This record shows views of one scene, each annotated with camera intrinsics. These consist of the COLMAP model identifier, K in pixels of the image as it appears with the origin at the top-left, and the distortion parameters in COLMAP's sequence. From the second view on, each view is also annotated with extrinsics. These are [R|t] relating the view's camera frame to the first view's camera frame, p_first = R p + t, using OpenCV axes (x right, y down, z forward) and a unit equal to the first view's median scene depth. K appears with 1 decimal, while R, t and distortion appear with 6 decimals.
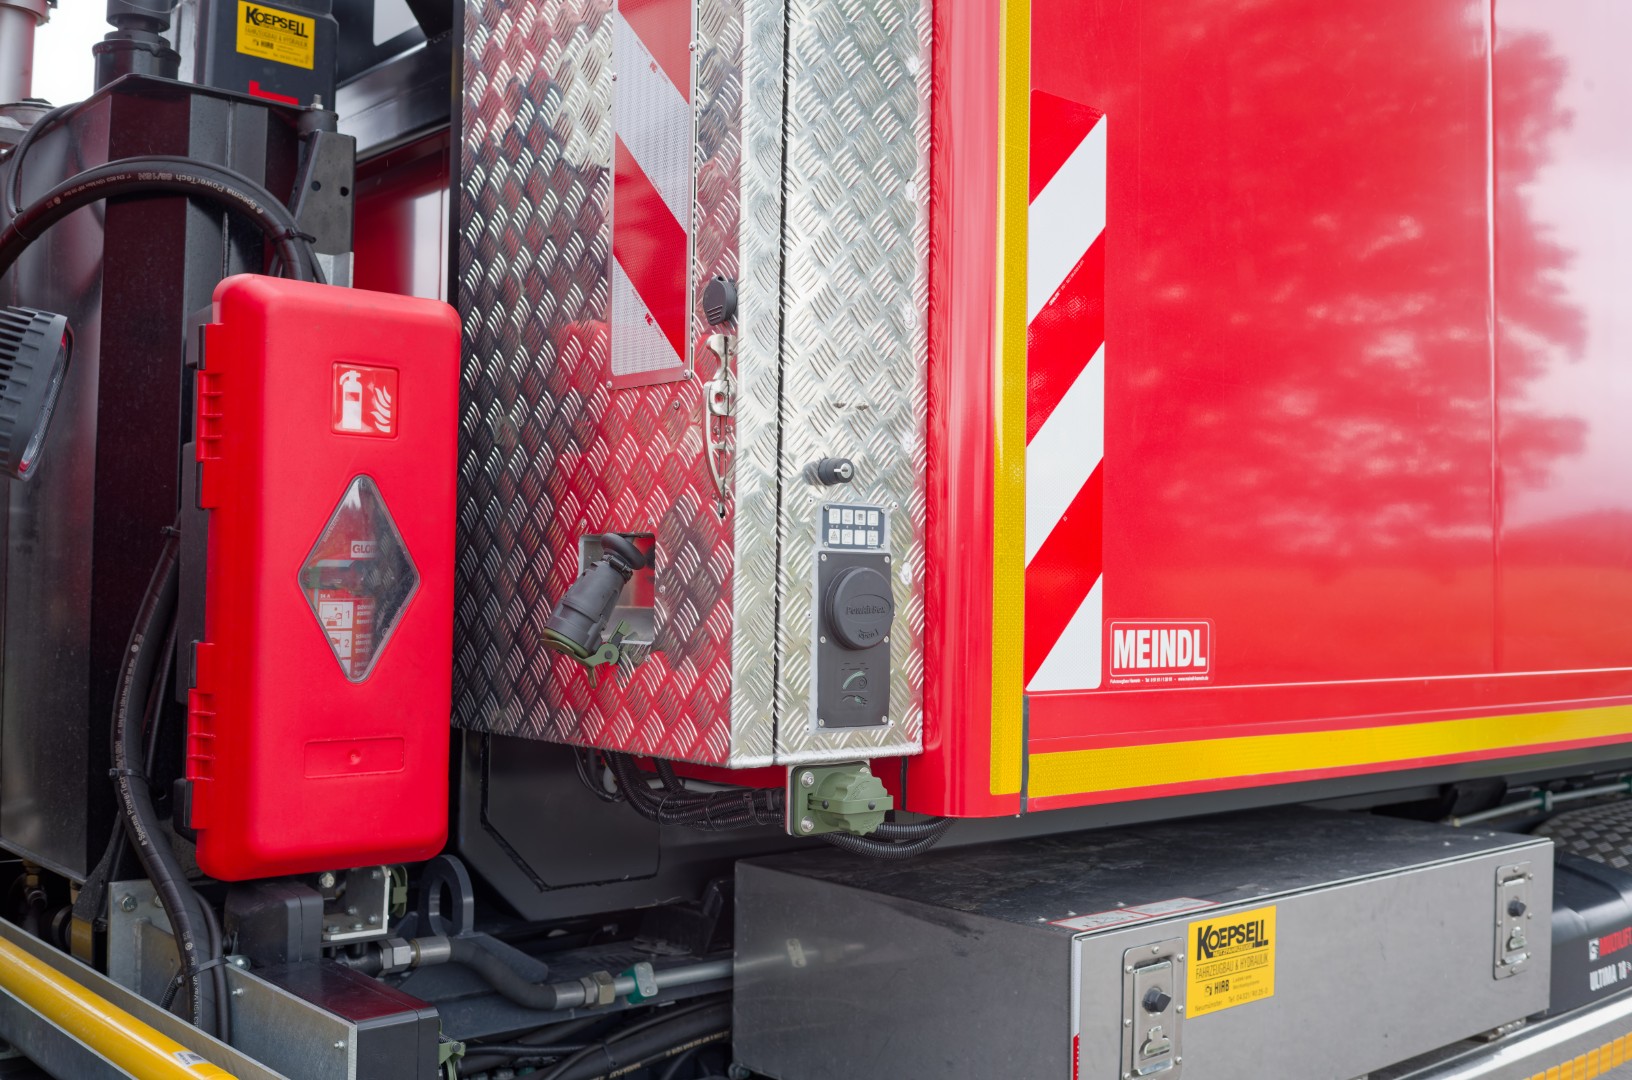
lens RADIAL K [[1669.3, 0, 848.5], [0, 1669.3, 538.2], [0, 0, 1]] dist [-0.021284, -0.012791]
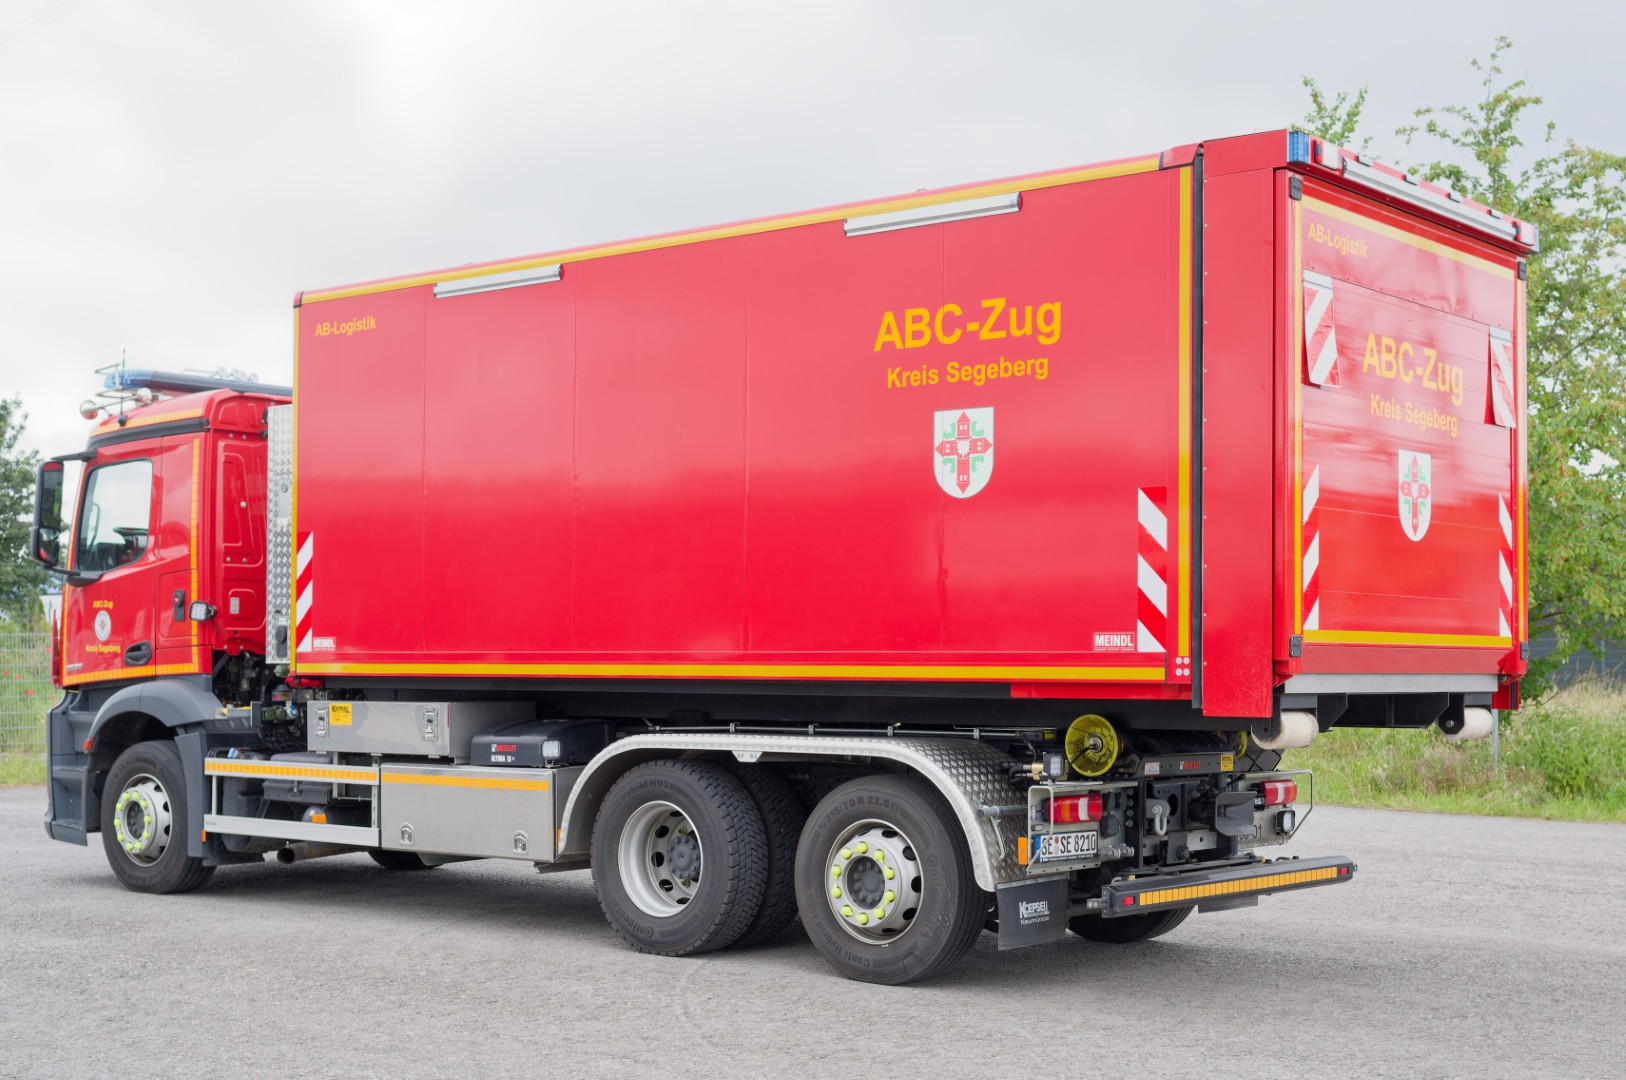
lens RADIAL K [[2233.0, 0, 811.3], [0, 2233.0, 630.0], [0, 0, 1]] dist [0.027260, -0.012971]
pose [[0.150261, -0.034136, -0.988057, 7.196135], [0.024701, 0.999221, -0.030765, 0.279132], [0.988338, -0.019783, 0.150988, 1.537766]]
